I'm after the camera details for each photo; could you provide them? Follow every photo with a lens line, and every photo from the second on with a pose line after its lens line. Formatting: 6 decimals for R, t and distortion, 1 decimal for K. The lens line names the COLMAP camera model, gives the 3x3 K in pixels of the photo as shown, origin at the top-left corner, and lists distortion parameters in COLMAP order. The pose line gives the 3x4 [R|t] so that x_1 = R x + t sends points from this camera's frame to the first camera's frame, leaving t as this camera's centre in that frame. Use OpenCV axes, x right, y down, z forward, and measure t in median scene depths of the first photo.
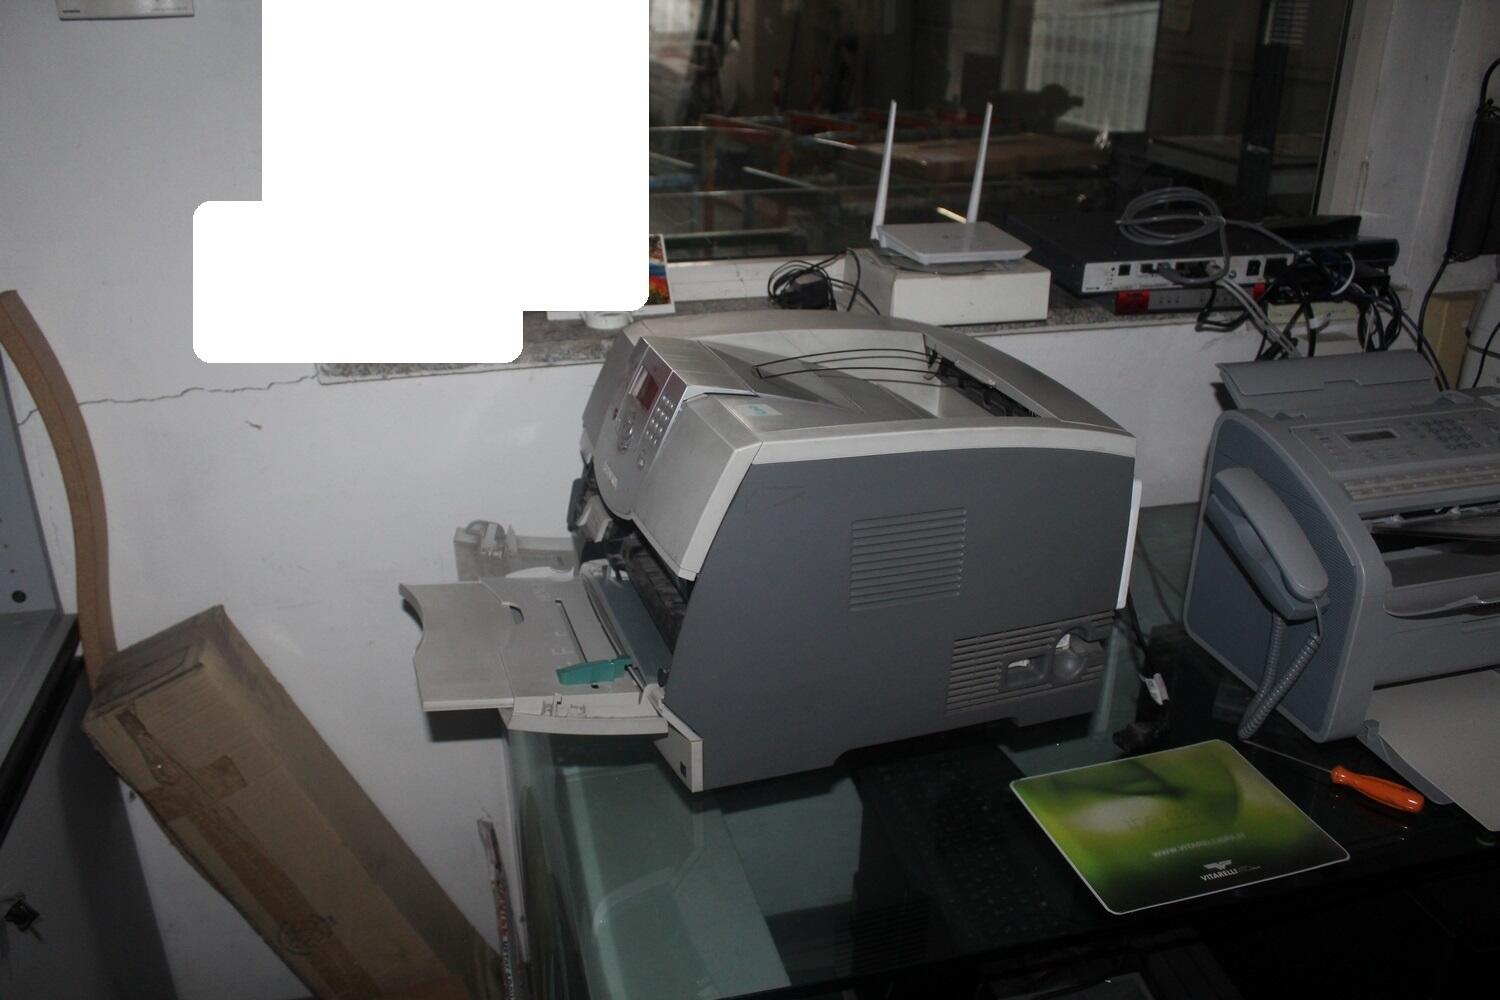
lens RADIAL K [[1235.1, 0, 750.0], [0, 1235.1, 500.0], [0, 0, 1]] dist [-0.178538, 0.162594]
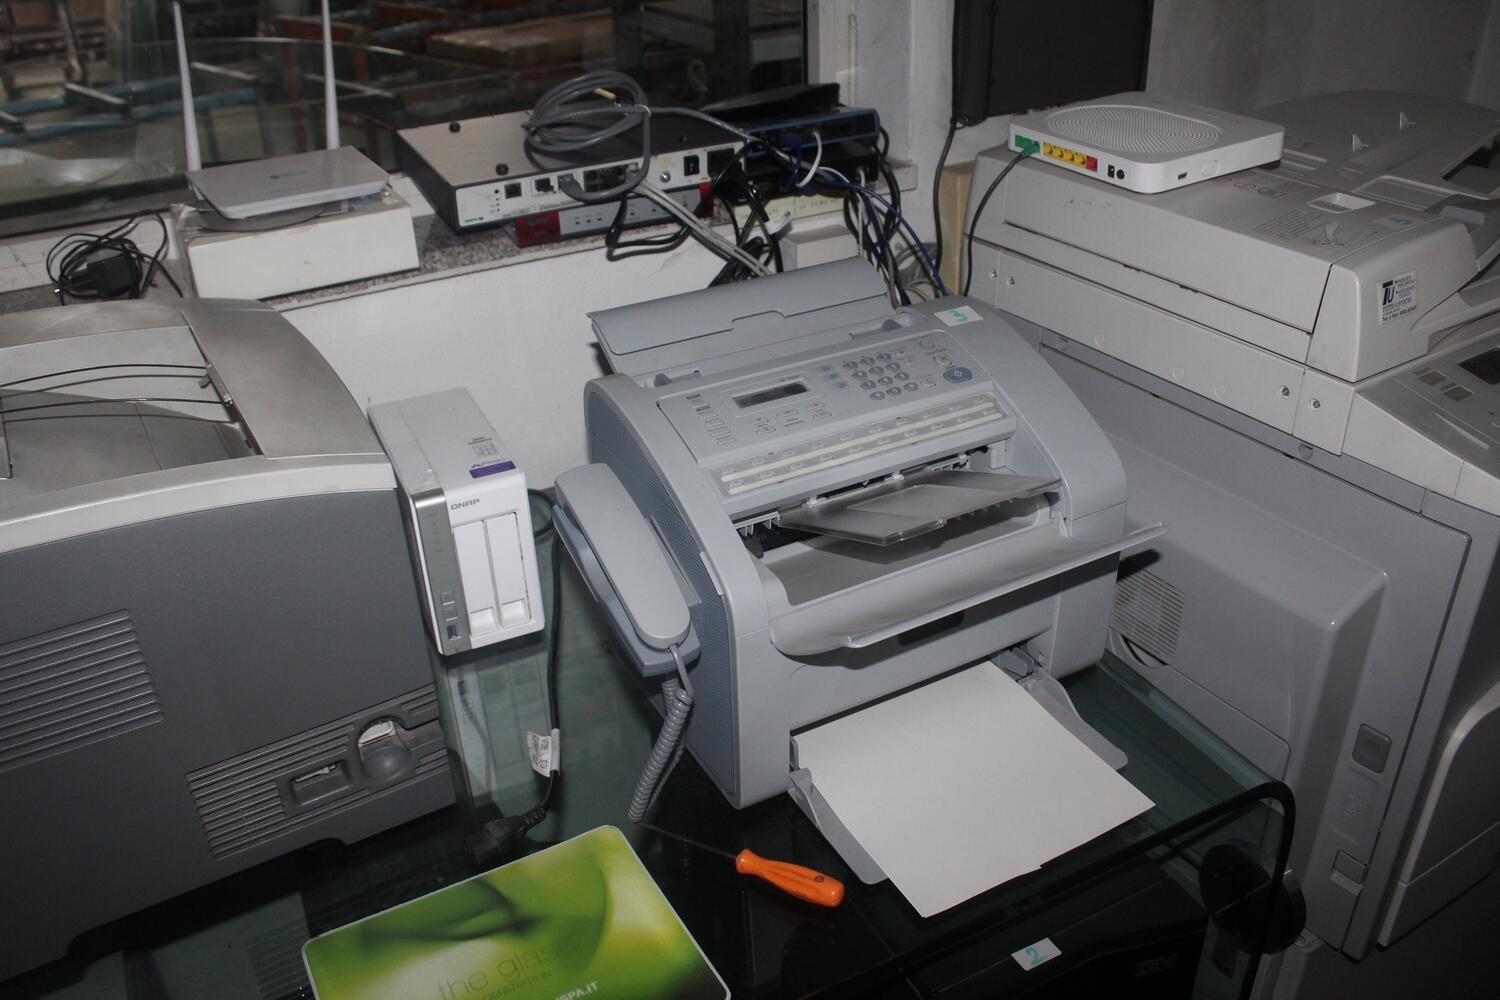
lens RADIAL K [[1235.1, 0, 750.0], [0, 1235.1, 500.0], [0, 0, 1]] dist [-0.178538, 0.162594]
pose [[0.972120, -0.143830, 0.185192, 0.281412], [0.125358, 0.986225, 0.107918, -0.058372], [-0.198163, -0.081693, 0.976759, 0.188130]]
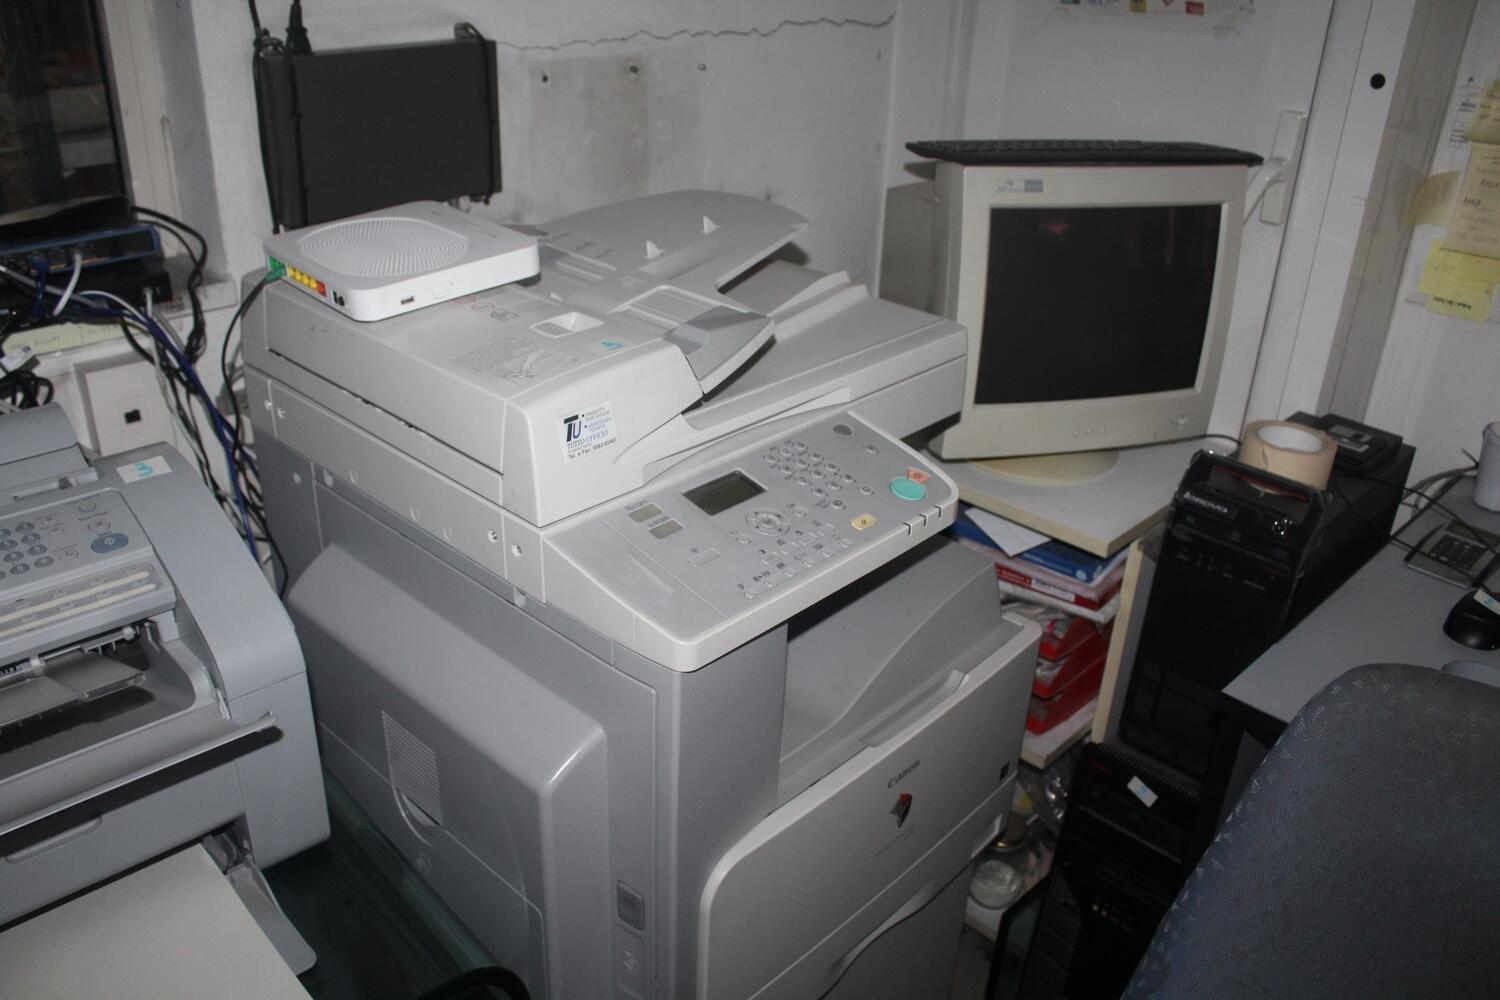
lens RADIAL K [[1235.1, 0, 750.0], [0, 1235.1, 500.0], [0, 0, 1]] dist [-0.178538, 0.162594]
pose [[0.876855, -0.184961, 0.443750, 0.535068], [0.157205, 0.982599, 0.098922, -0.067613], [-0.454325, -0.016980, 0.890674, 0.166685]]
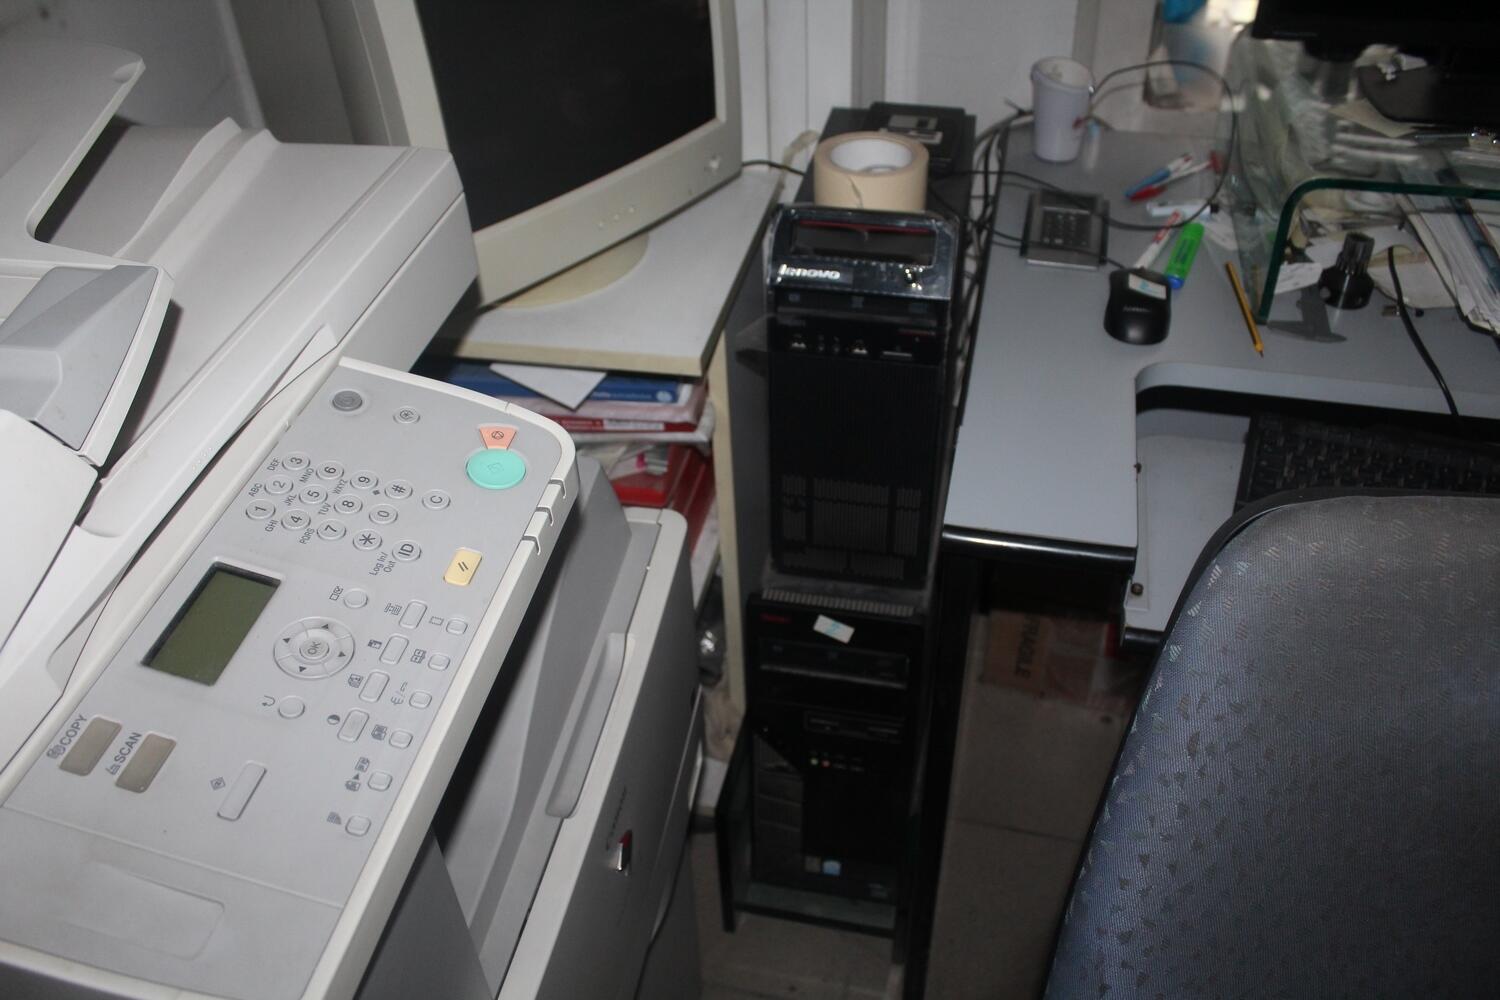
lens RADIAL K [[1235.1, 0, 750.0], [0, 1235.1, 500.0], [0, 0, 1]] dist [-0.178538, 0.162594]
pose [[0.490181, -0.567224, 0.661800, 0.677952], [0.381110, 0.822327, 0.422532, -0.124592], [-0.783886, 0.045101, 0.619264, 0.411887]]
